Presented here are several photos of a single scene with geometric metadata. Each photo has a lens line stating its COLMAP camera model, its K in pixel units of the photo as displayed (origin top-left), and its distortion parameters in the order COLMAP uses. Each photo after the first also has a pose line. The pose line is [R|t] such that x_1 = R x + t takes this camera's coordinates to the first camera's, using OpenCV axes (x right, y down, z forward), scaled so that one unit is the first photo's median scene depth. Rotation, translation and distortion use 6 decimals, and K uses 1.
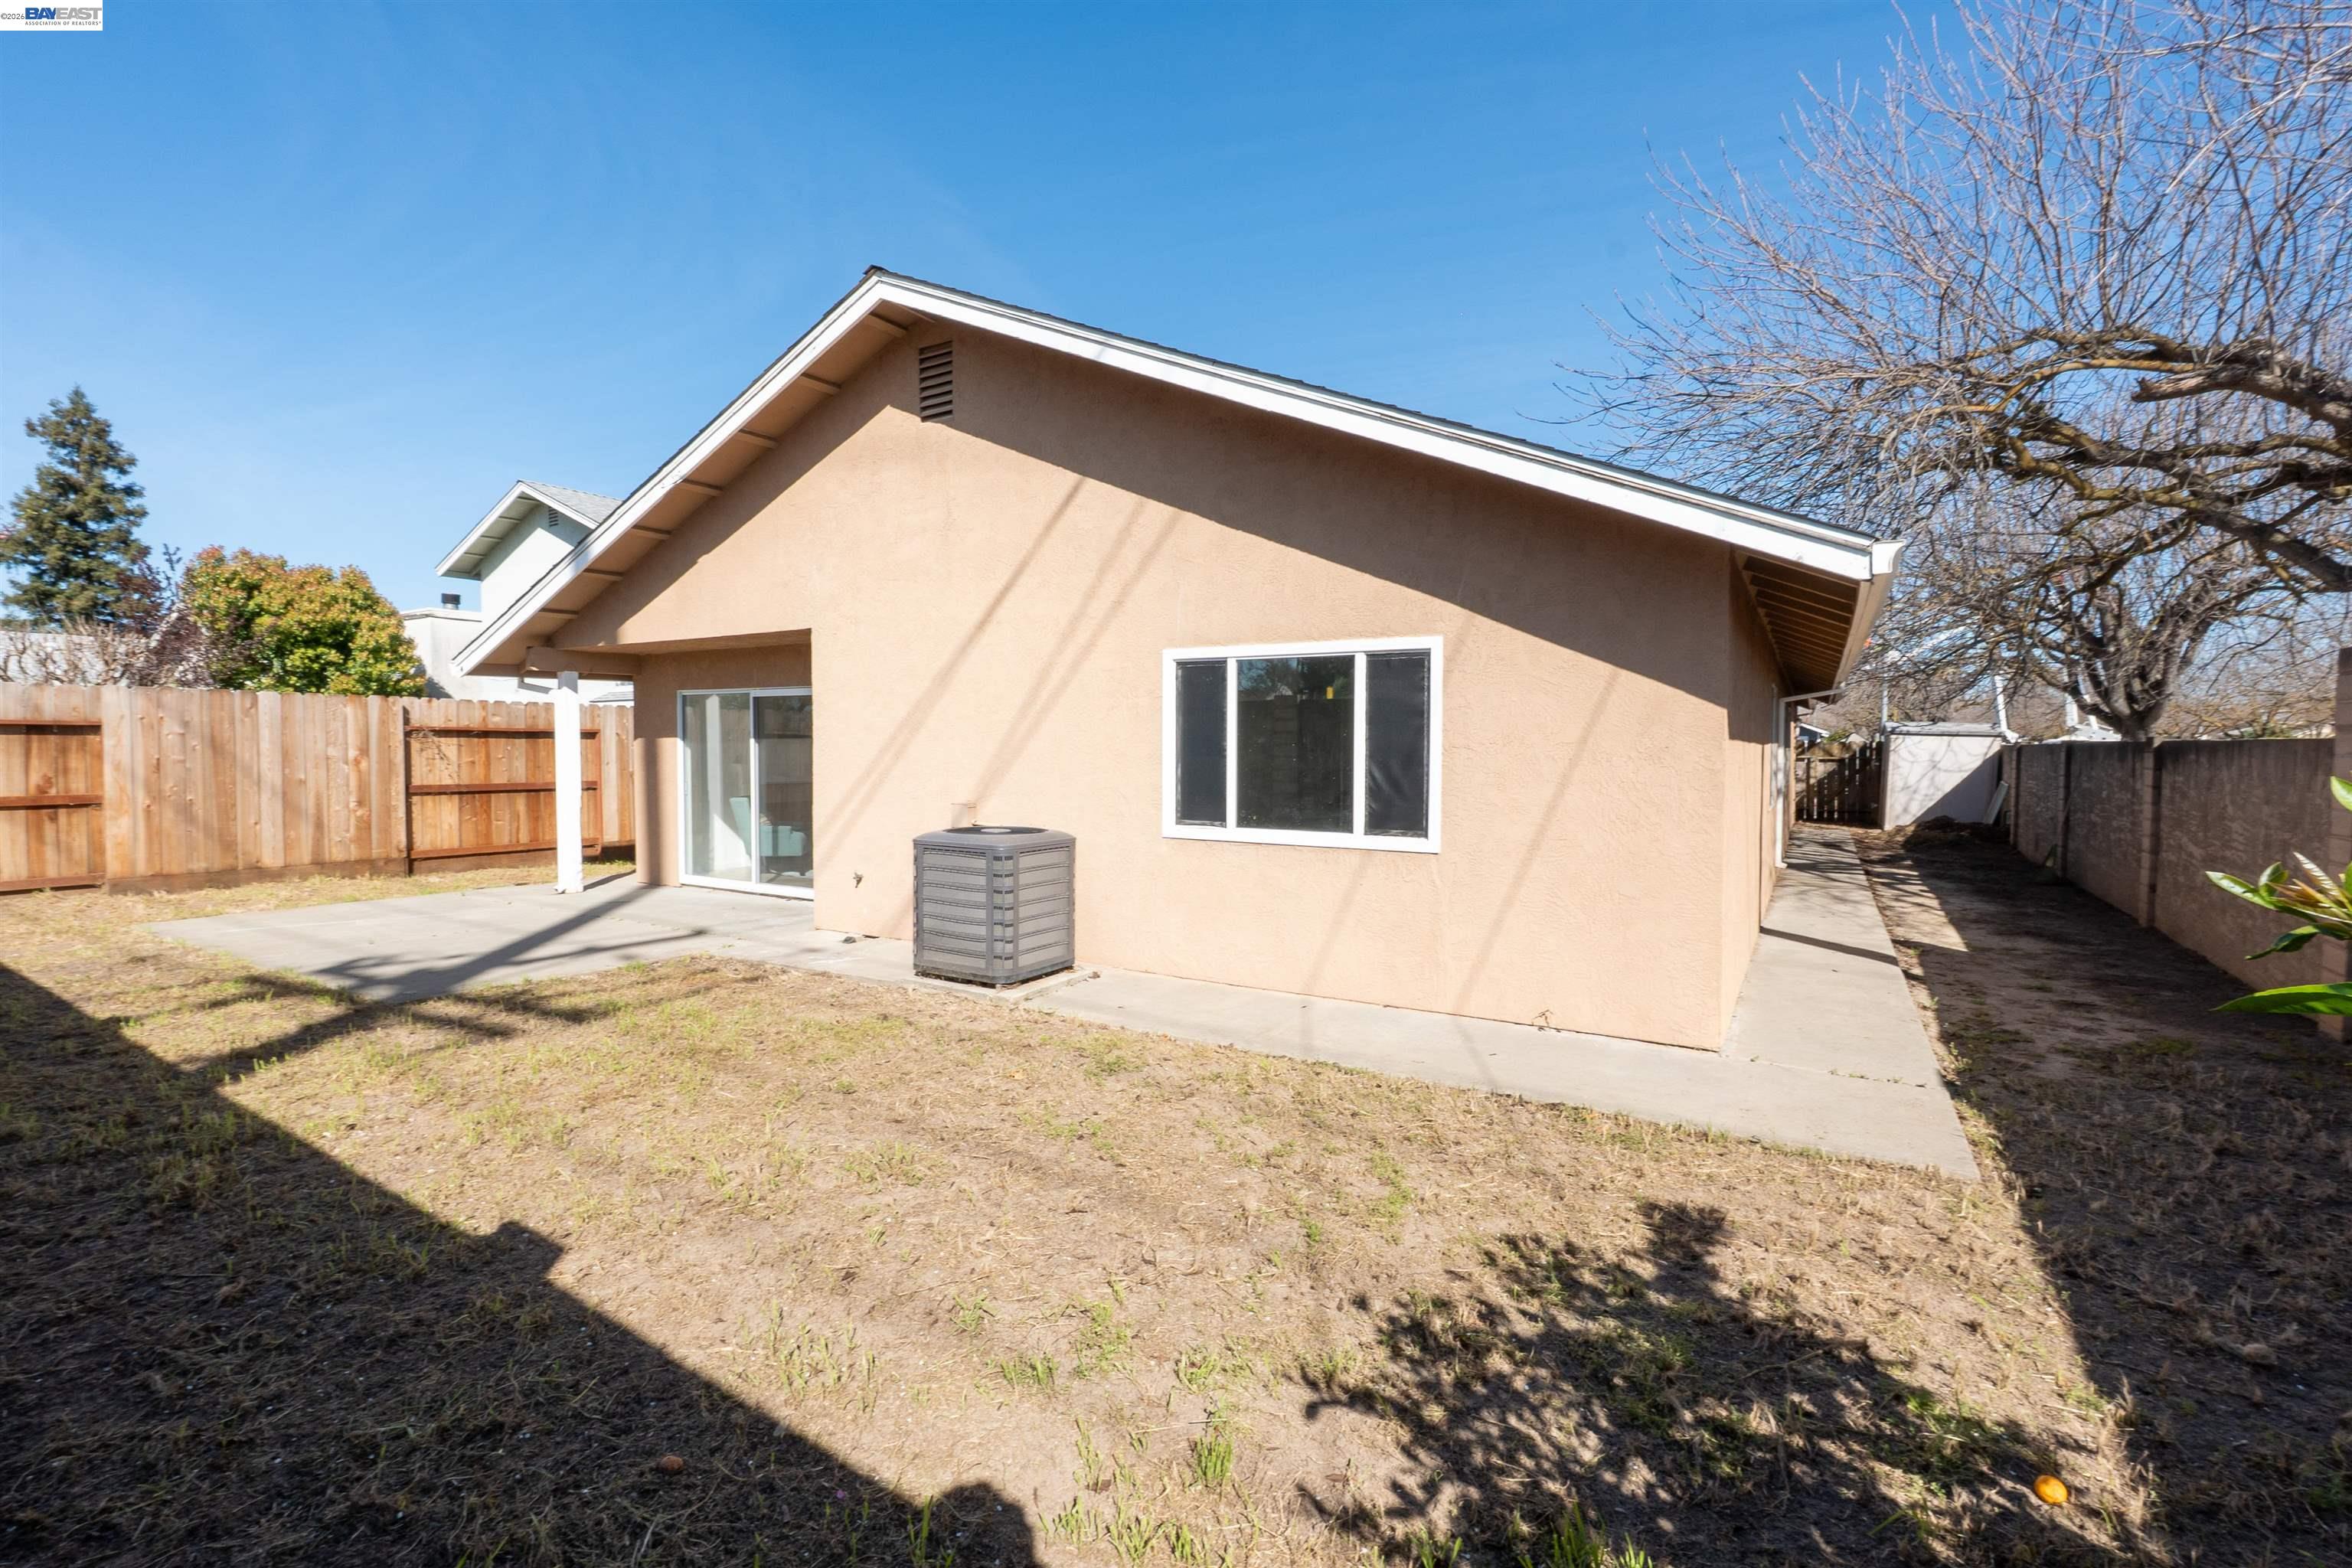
lens RADIAL K [[1063.9, 0, 1172.0], [0, 1063.9, 788.7], [0, 0, 1]] dist [-0.013582, 0.001033]
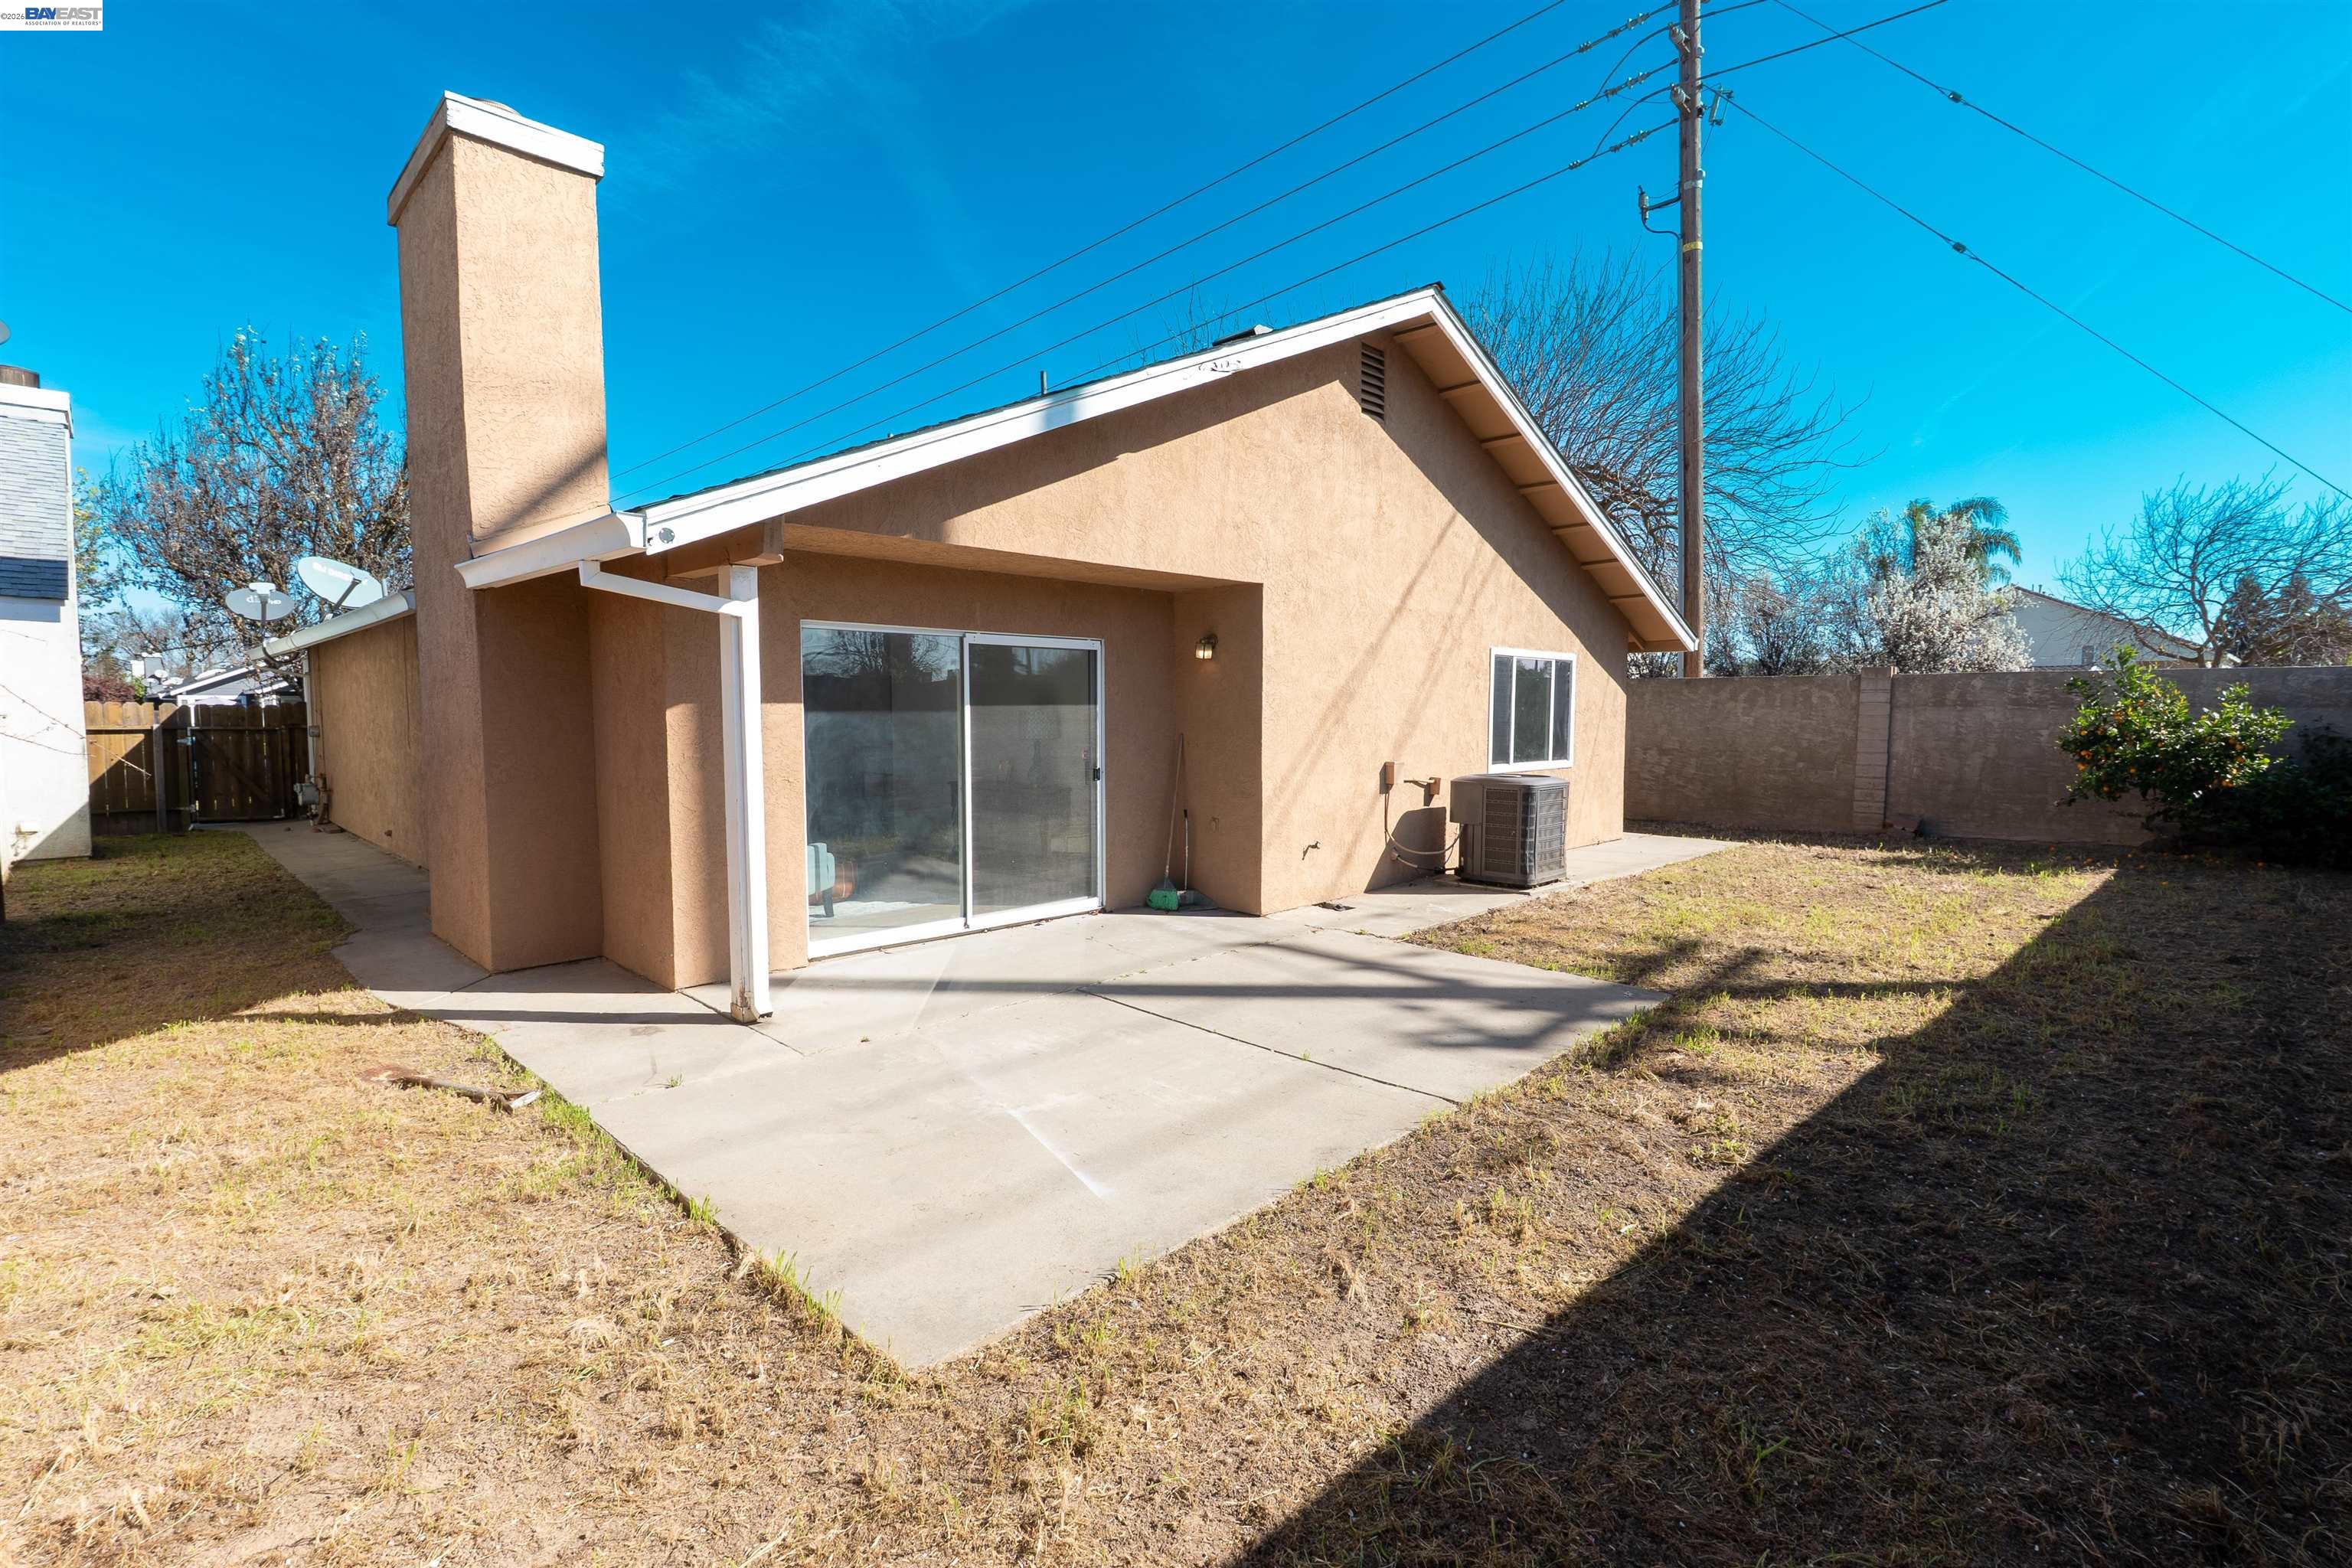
lens RADIAL K [[1063.9, 0, 1171.2], [0, 1063.9, 766.2], [0, 0, 1]] dist [-0.013582, 0.001033]
pose [[0.237537, -0.056380, 0.969741, -1.036169], [0.040427, 0.998023, 0.048121, -0.036862], [-0.970537, 0.027774, 0.239346, 0.725907]]
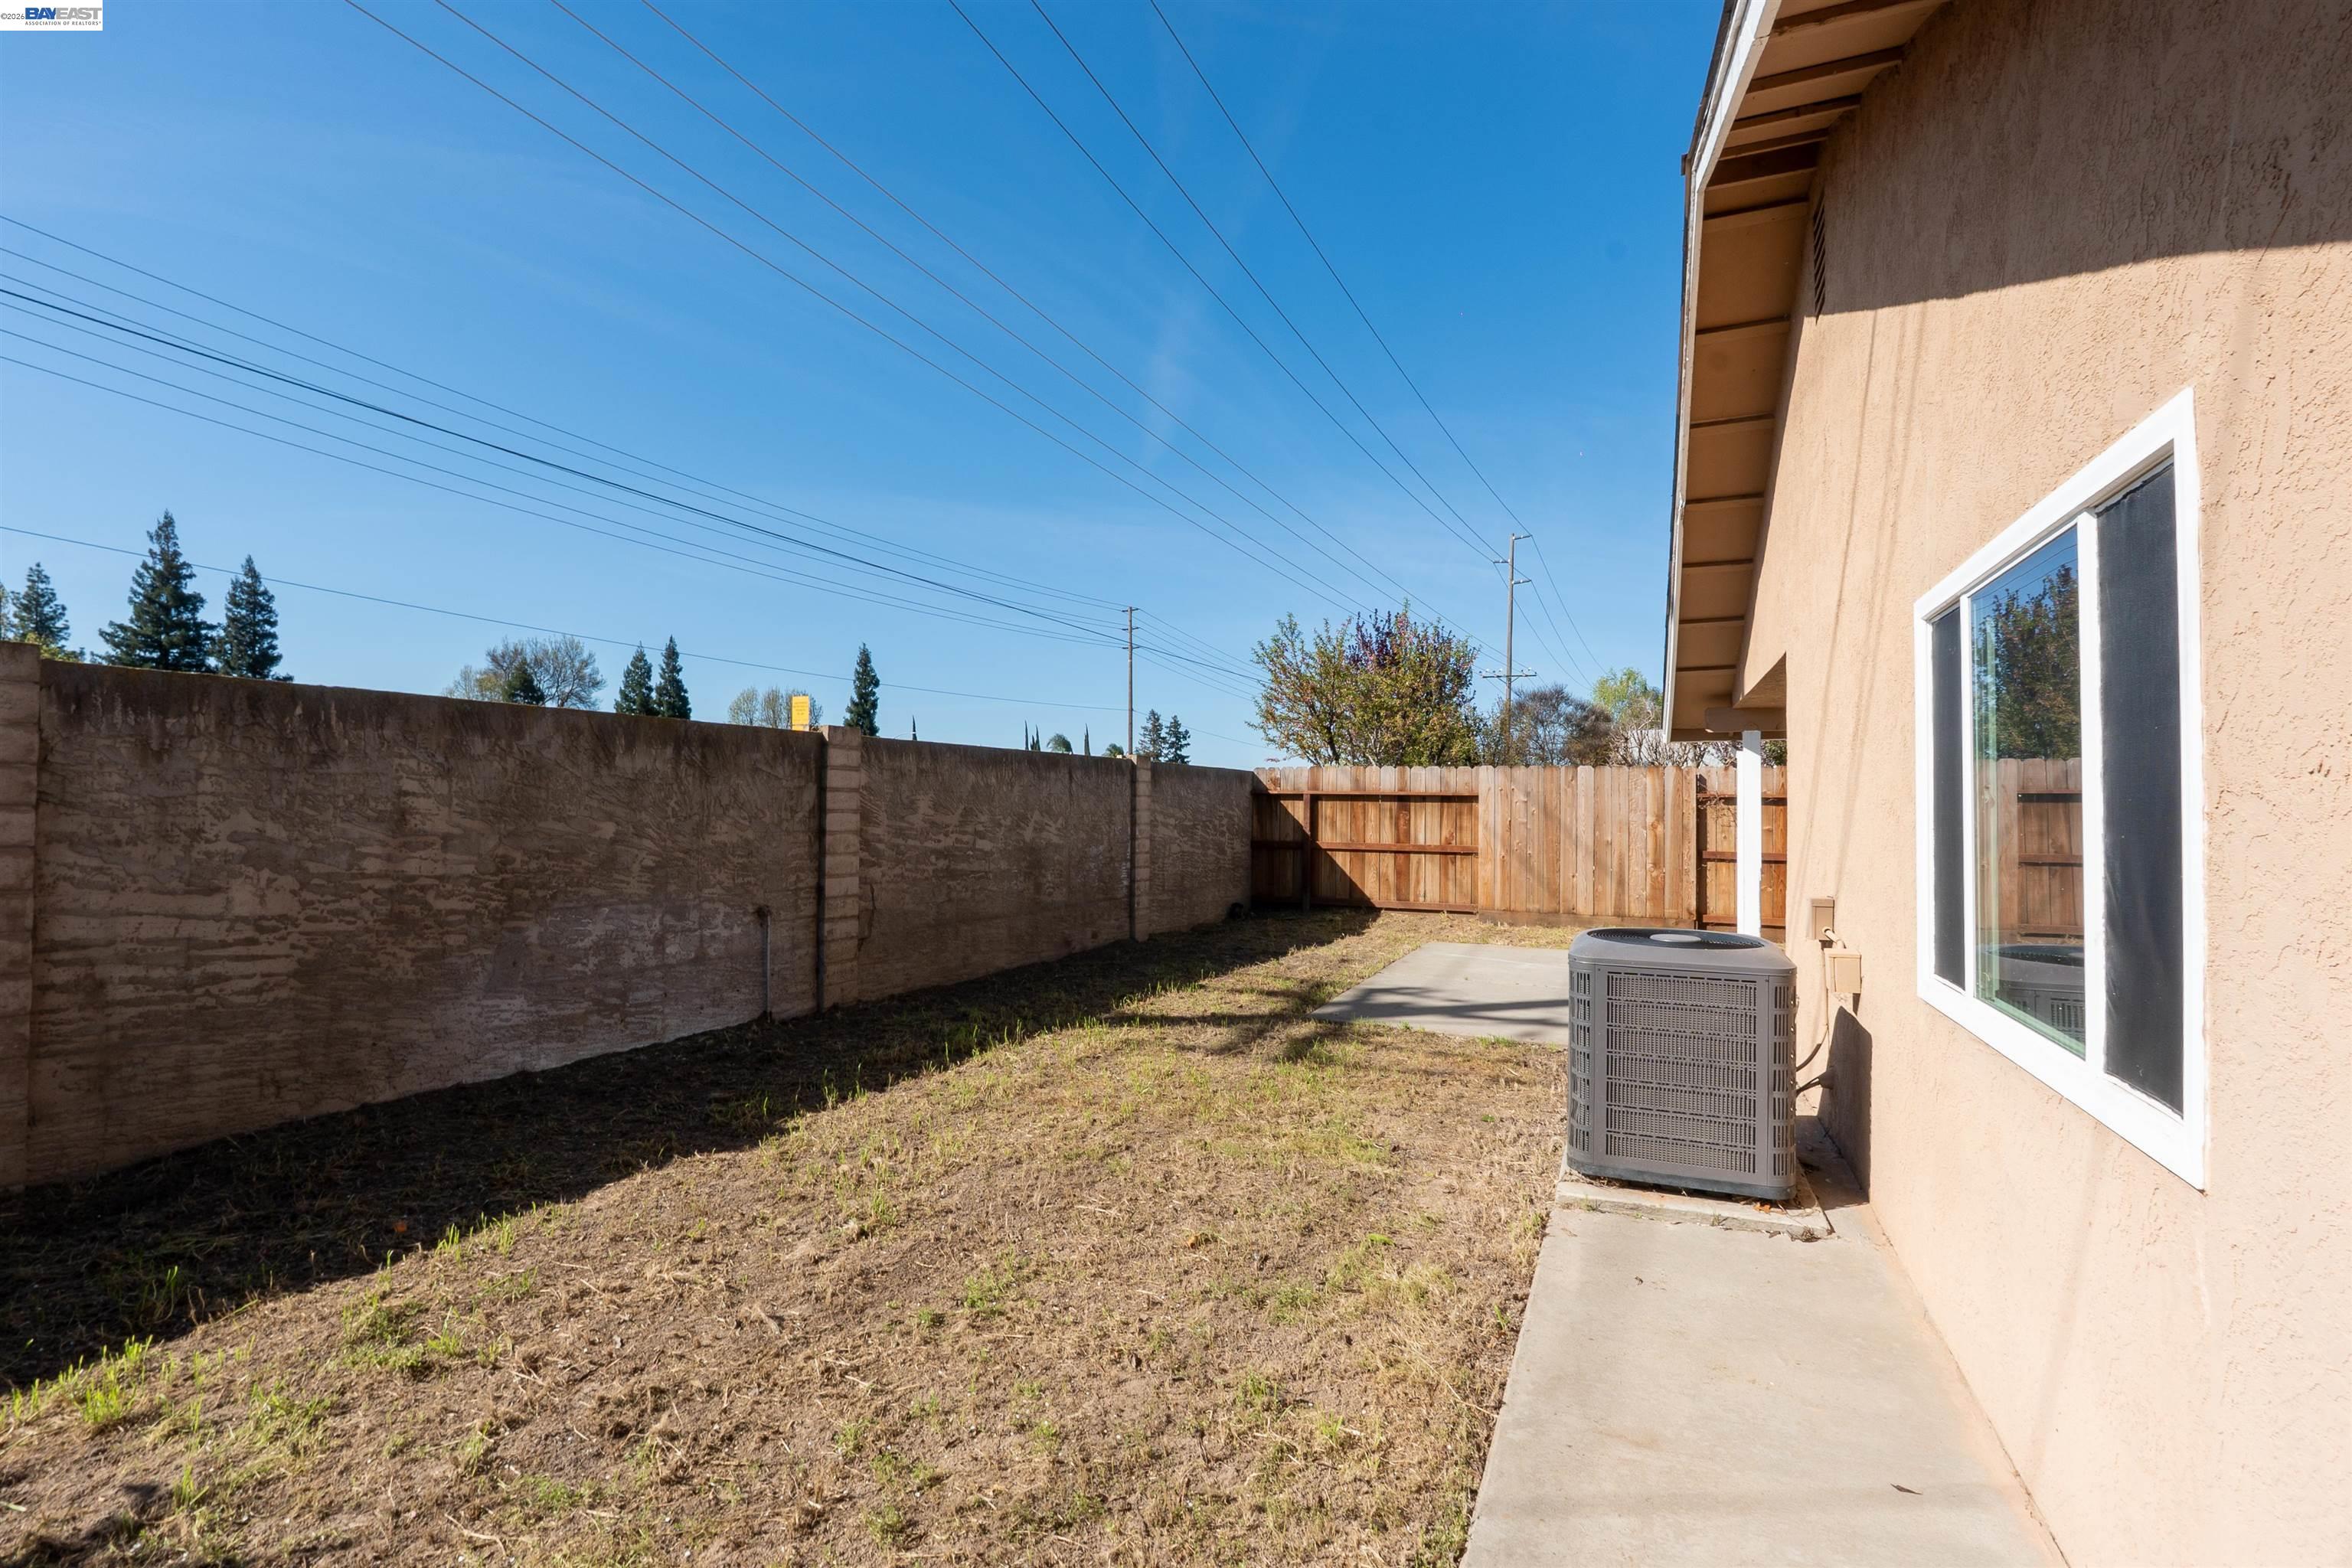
lens RADIAL K [[1063.9, 0, 1186.9], [0, 1063.9, 781.3], [0, 0, 1]] dist [-0.013582, 0.001033]
pose [[0.134112, -0.027866, -0.990574, 0.281762], [-0.049090, 0.998190, -0.034727, -0.011942], [0.989750, 0.053284, 0.132501, 0.413855]]
